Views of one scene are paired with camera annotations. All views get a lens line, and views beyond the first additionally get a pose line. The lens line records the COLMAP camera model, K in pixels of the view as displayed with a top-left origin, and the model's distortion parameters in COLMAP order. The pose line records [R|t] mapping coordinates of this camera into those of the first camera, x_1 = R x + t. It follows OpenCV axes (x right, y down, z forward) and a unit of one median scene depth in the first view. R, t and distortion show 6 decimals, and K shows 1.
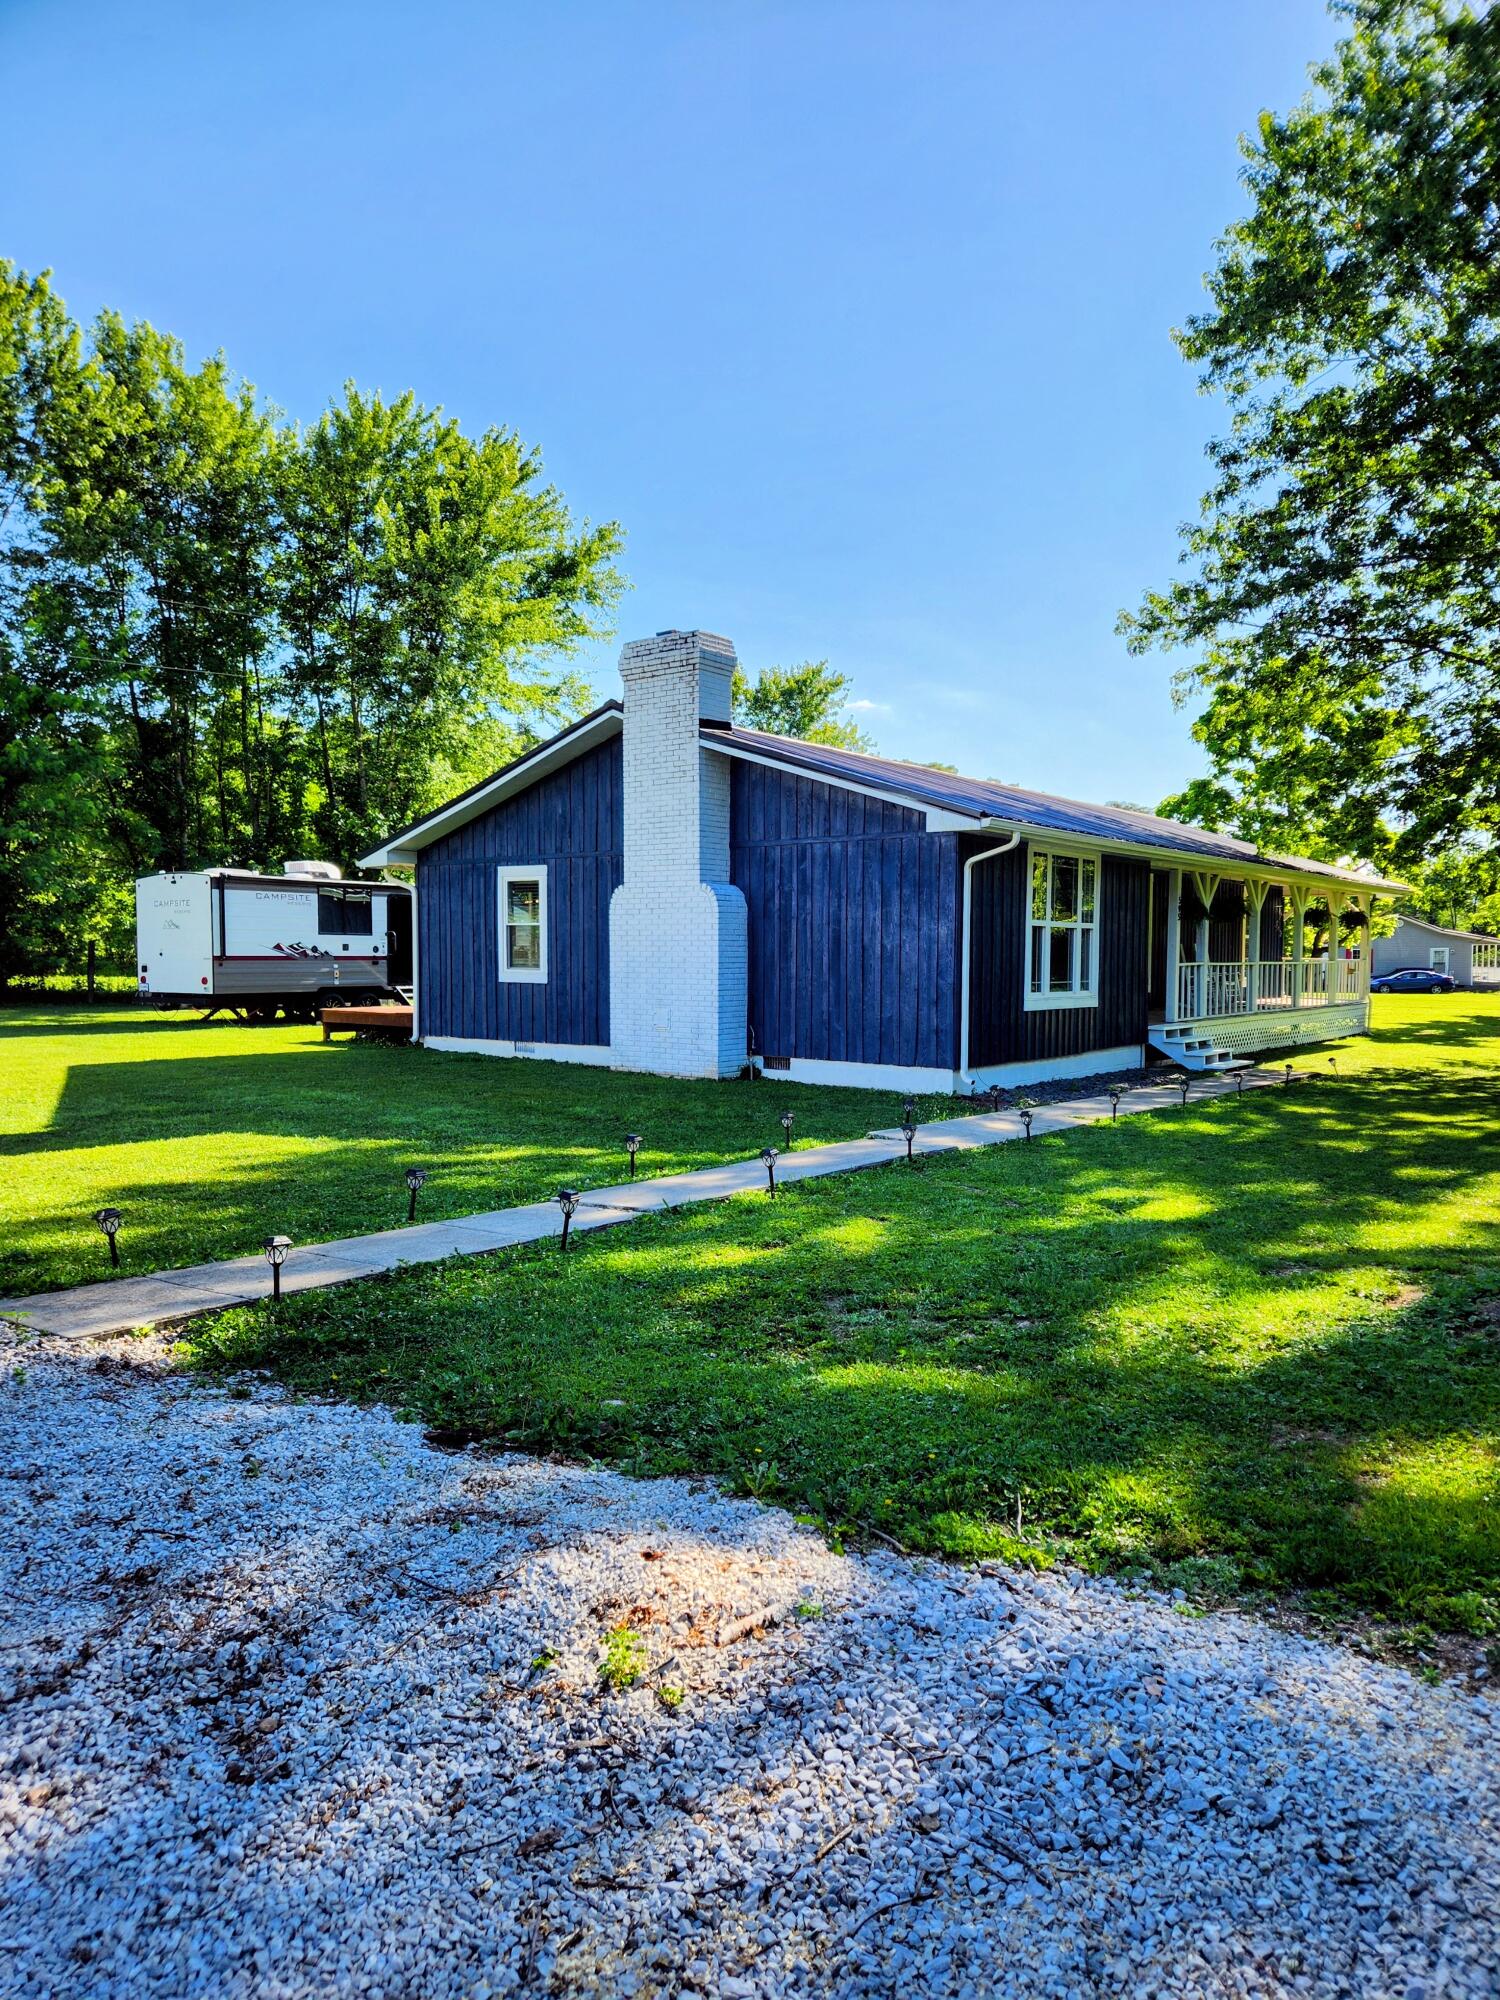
lens RADIAL K [[1376.3, 0, 748.9], [0, 1376.3, 1004.9], [0, 0, 1]] dist [0.031018, -0.000679]
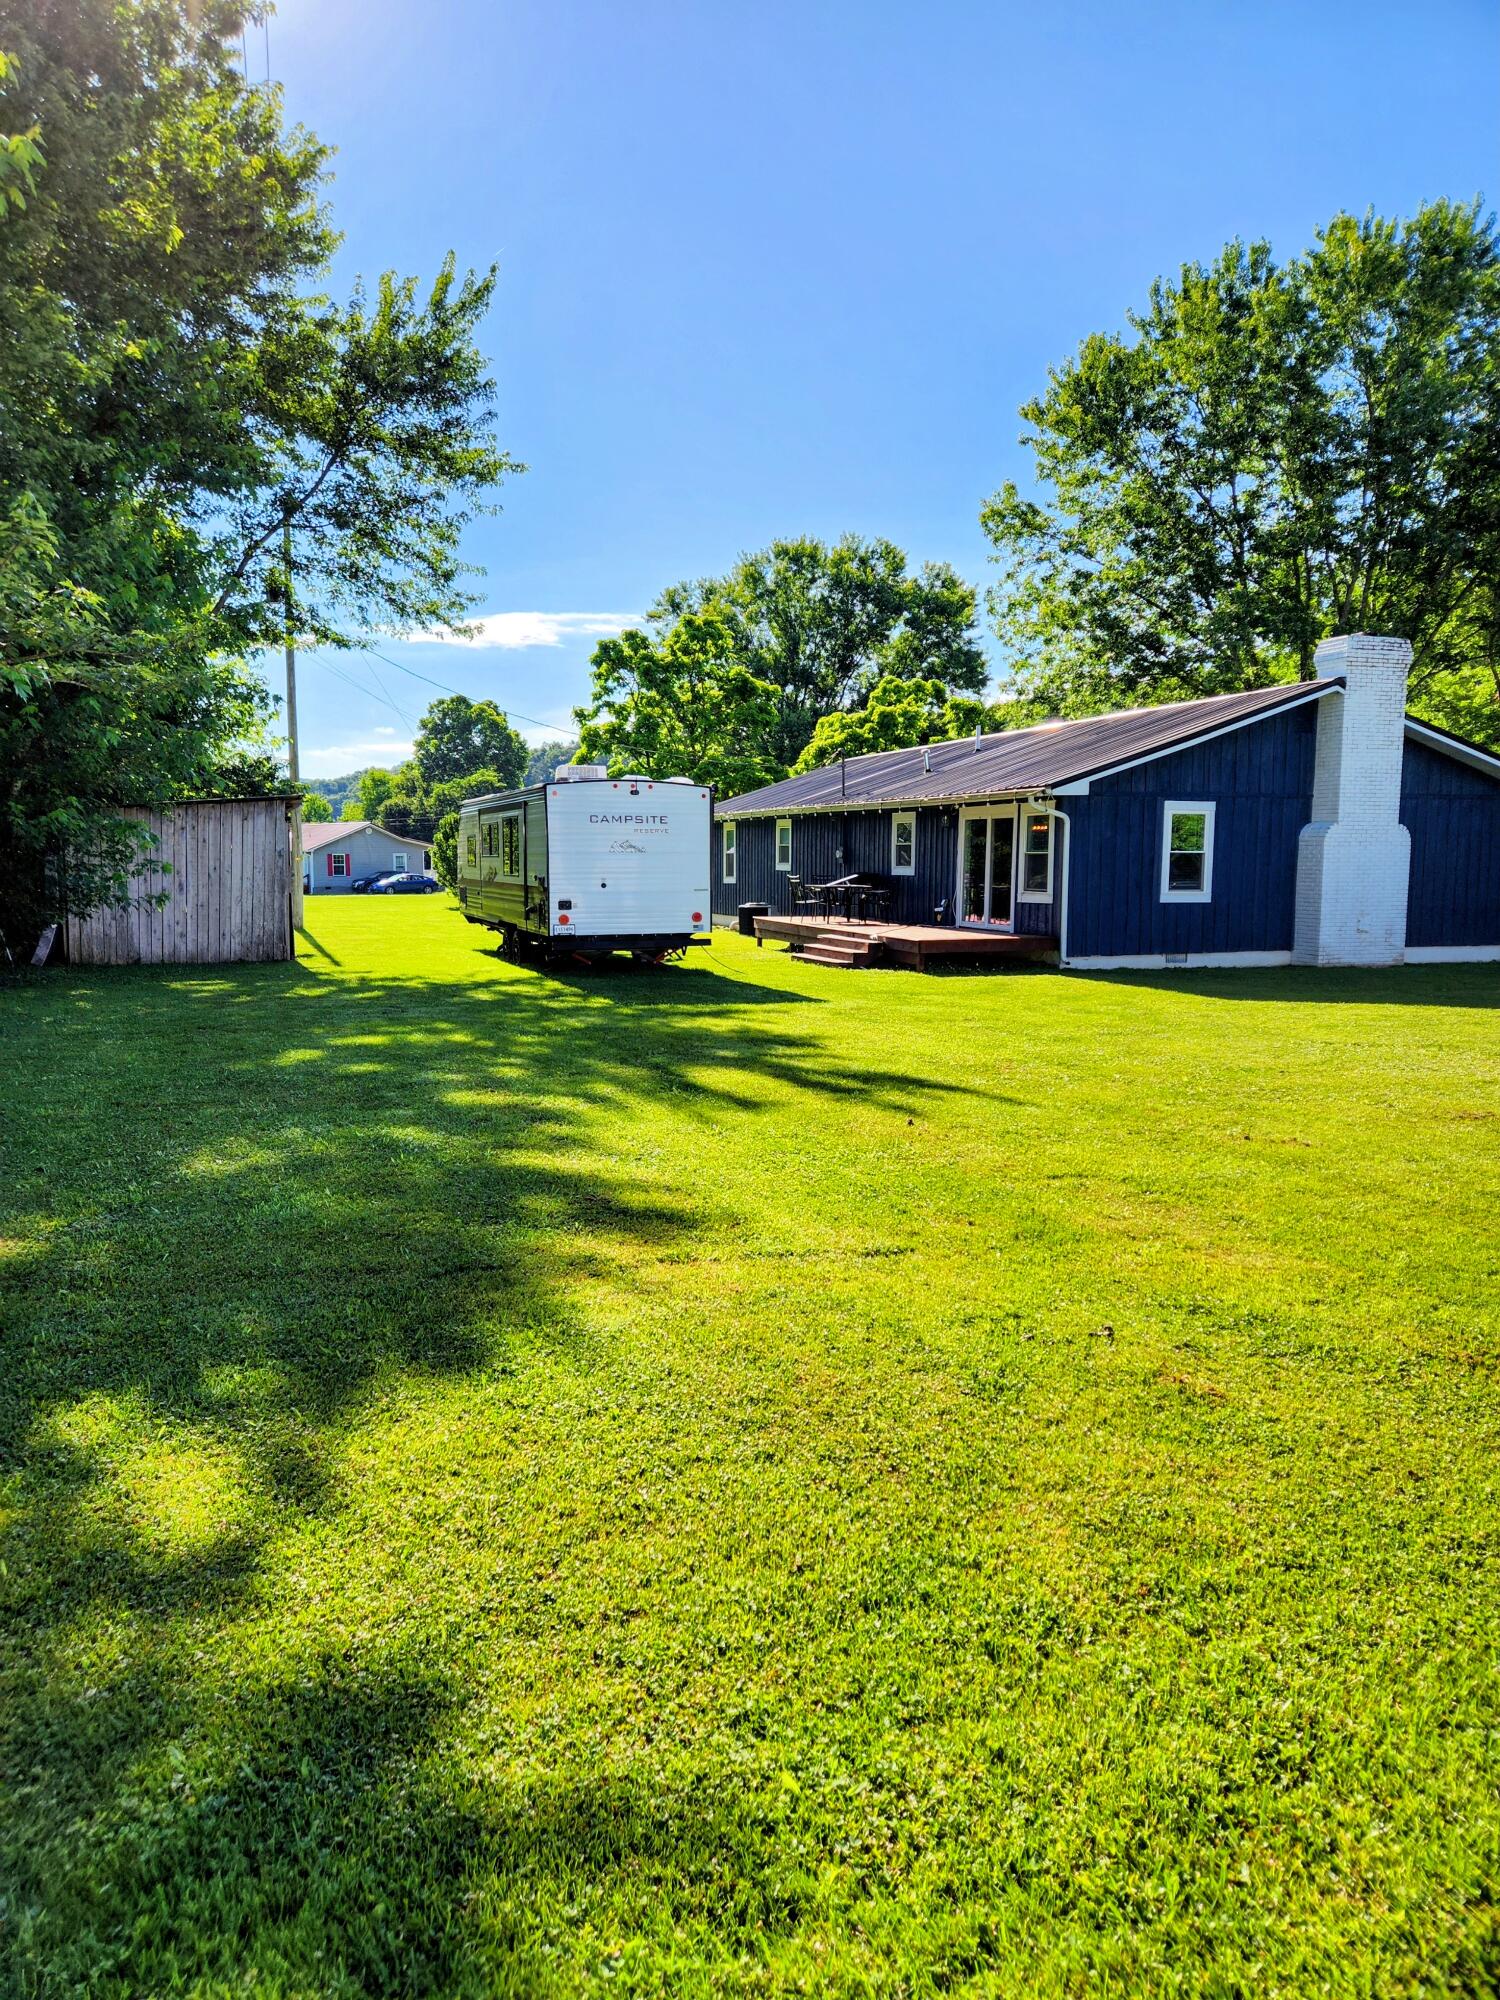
lens RADIAL K [[1376.3, 0, 745.9], [0, 1376.3, 996.5], [0, 0, 1]] dist [0.031018, -0.000679]
pose [[0.554408, -0.089575, 0.827410, -1.339092], [0.034554, 0.995811, 0.084653, -0.049070], [-0.831527, -0.018342, 0.555181, 0.659052]]
